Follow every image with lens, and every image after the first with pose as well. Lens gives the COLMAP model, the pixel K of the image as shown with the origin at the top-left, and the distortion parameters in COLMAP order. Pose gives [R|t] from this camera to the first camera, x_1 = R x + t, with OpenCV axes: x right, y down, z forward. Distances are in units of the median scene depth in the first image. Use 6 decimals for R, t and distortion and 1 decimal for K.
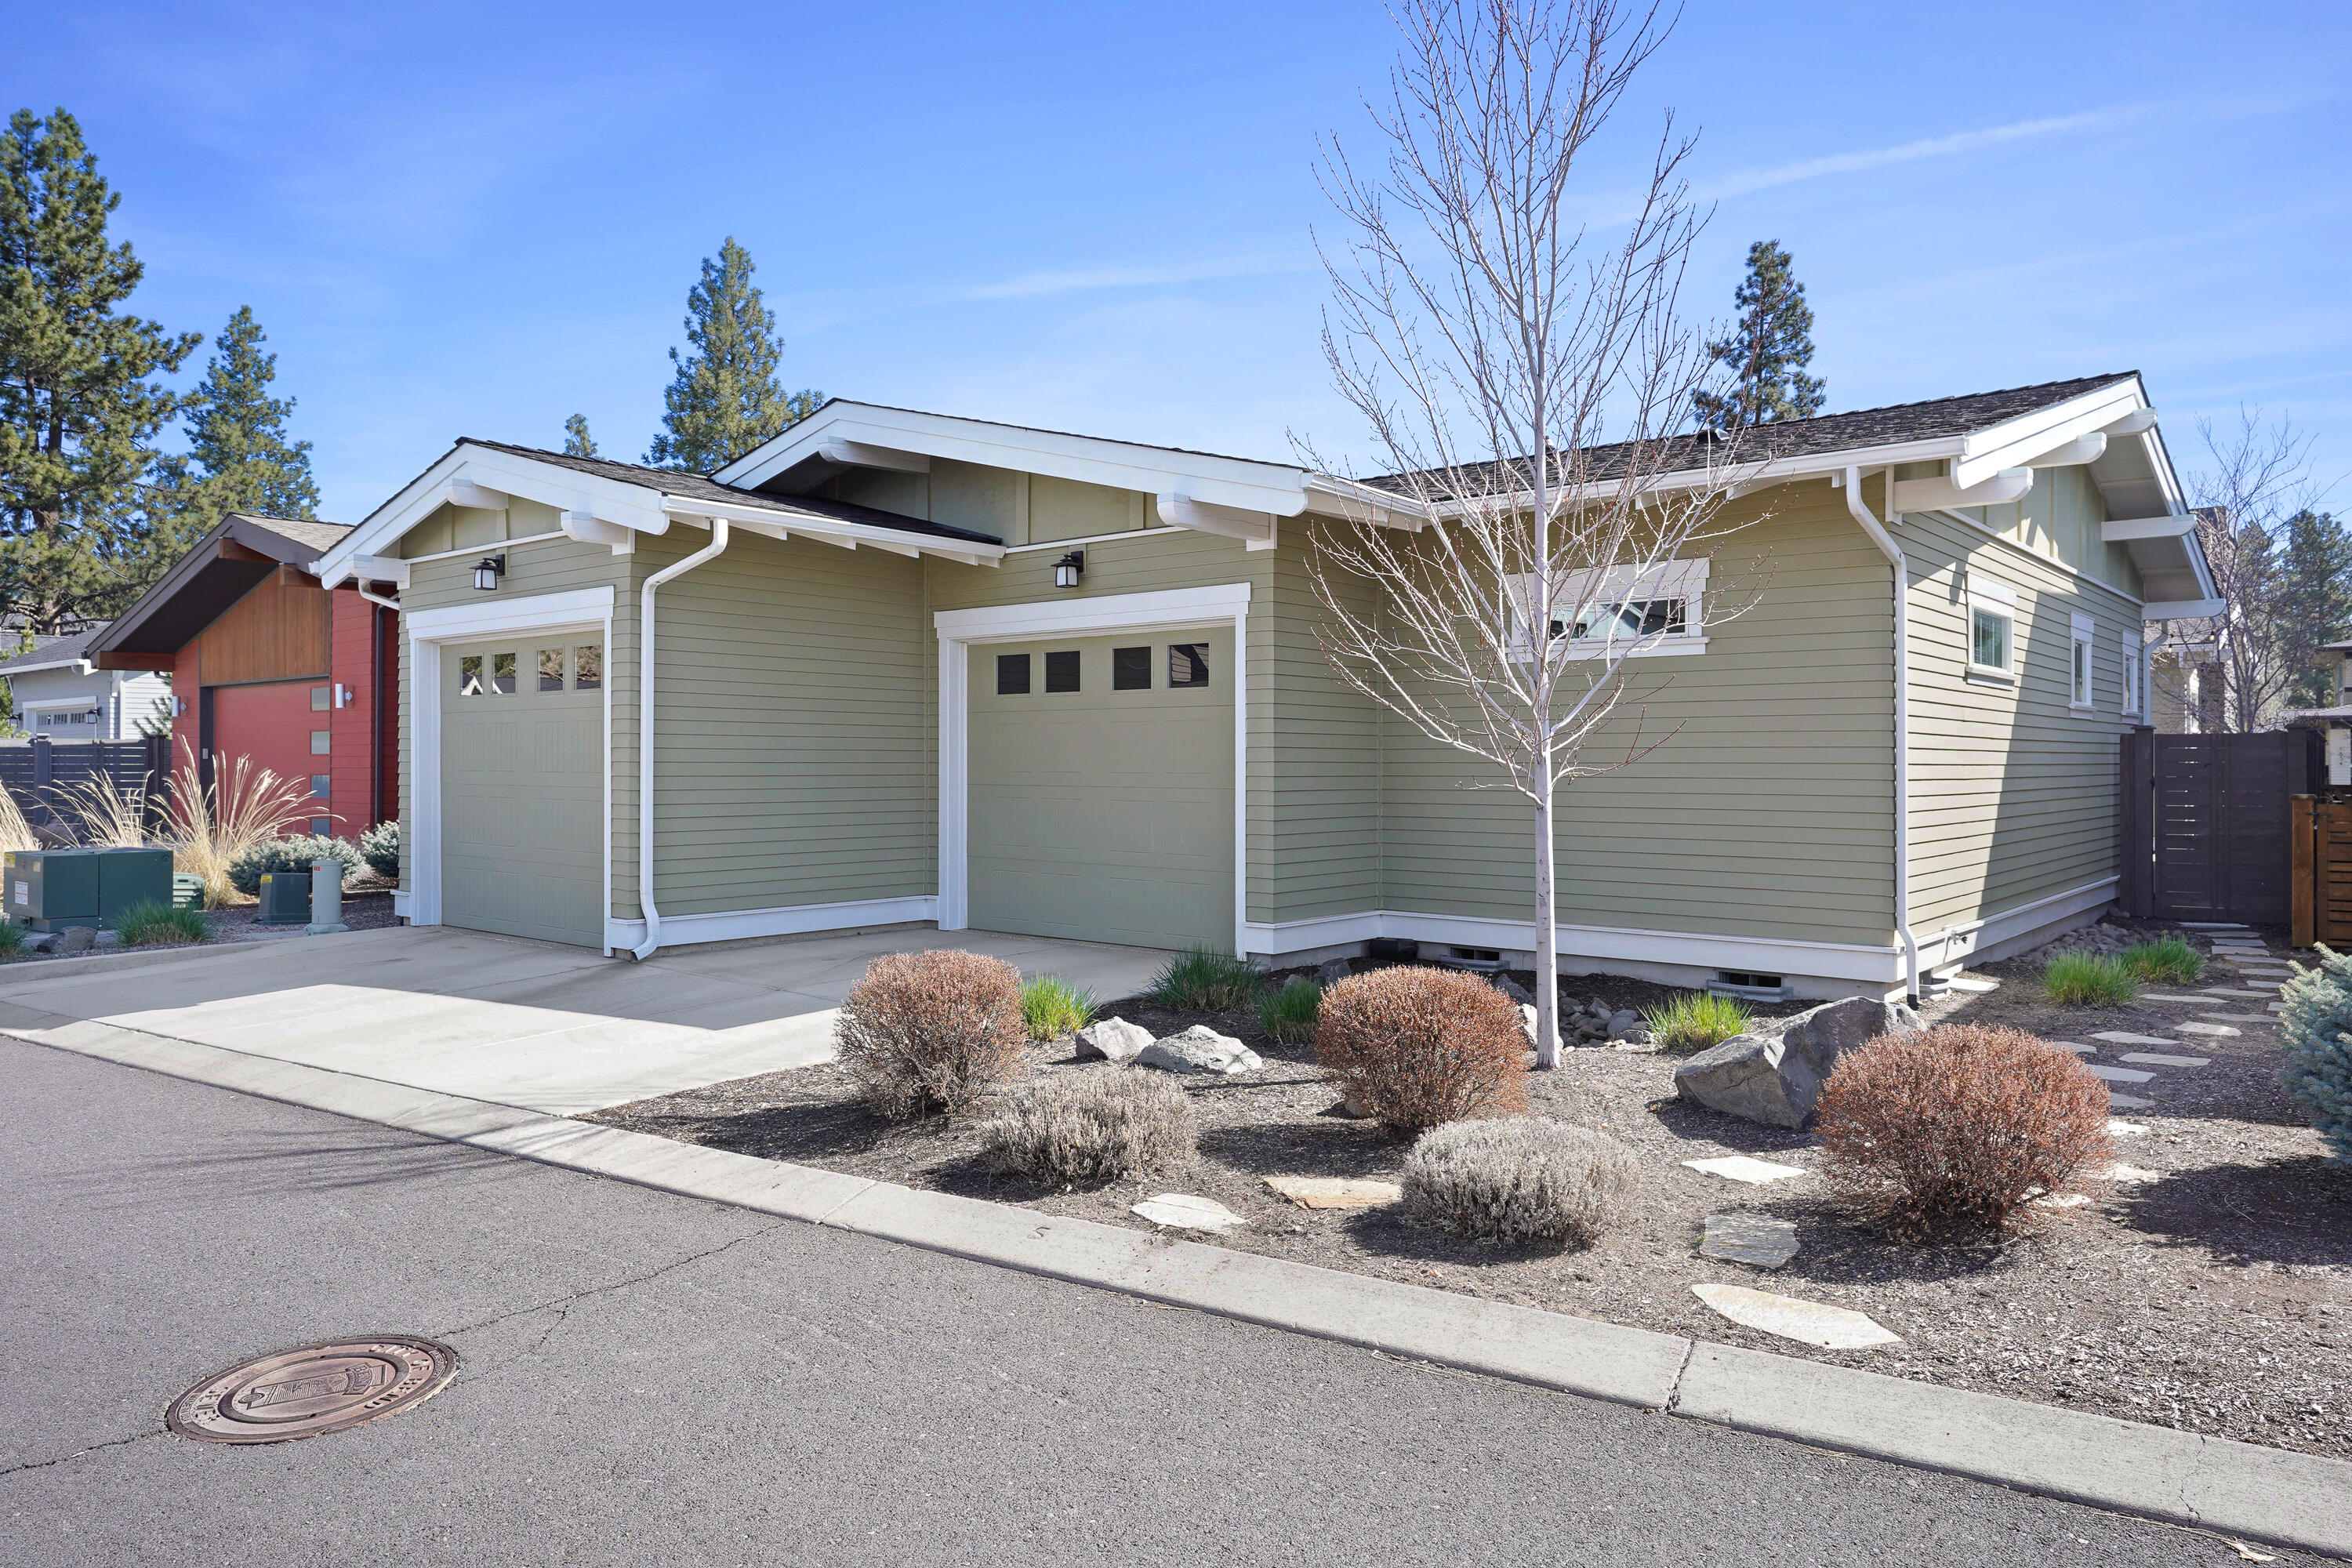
lens RADIAL K [[1537.3, 0, 1181.9], [0, 1537.3, 772.9], [0, 0, 1]] dist [-0.002441, -0.001133]
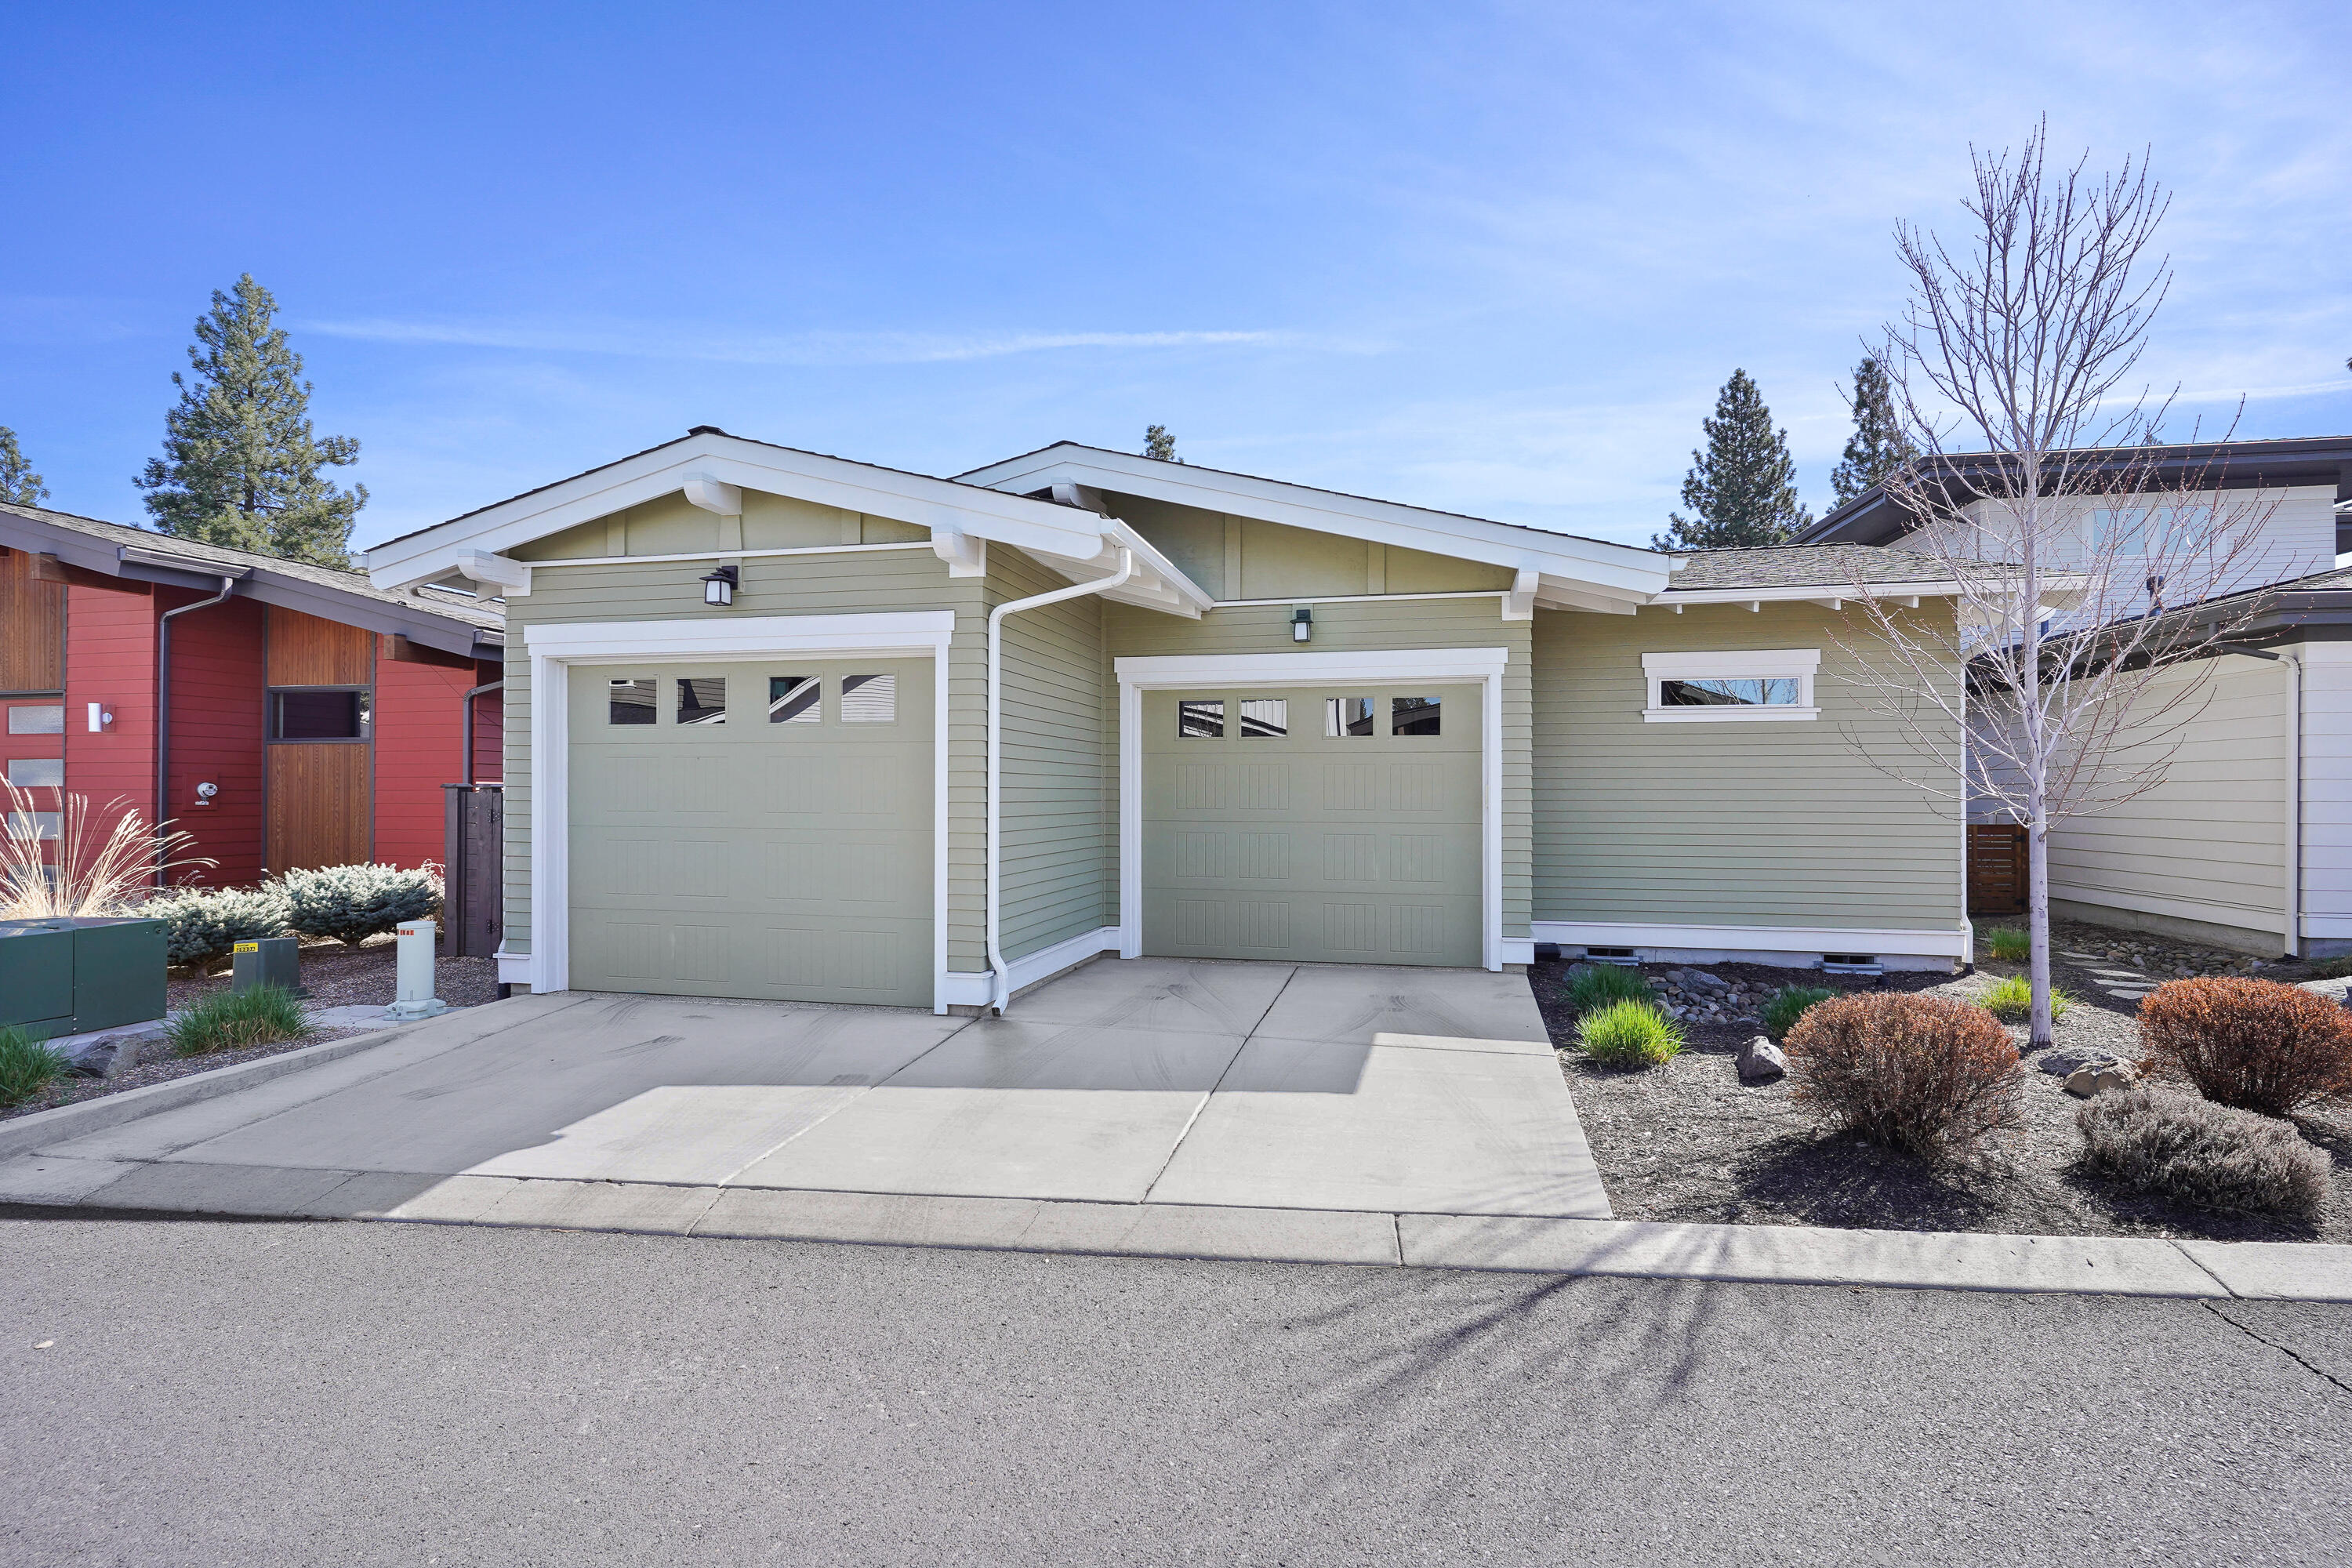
lens RADIAL K [[1147.5, 0, 1171.9], [0, 1147.5, 791.7], [0, 0, 1]] dist [-0.010336, 0.006441]
pose [[0.890478, 0.000914, 0.455025, -0.473518], [0.001983, 0.999981, -0.005889, -0.007529], [-0.455022, 0.006146, 0.890459, 0.275652]]
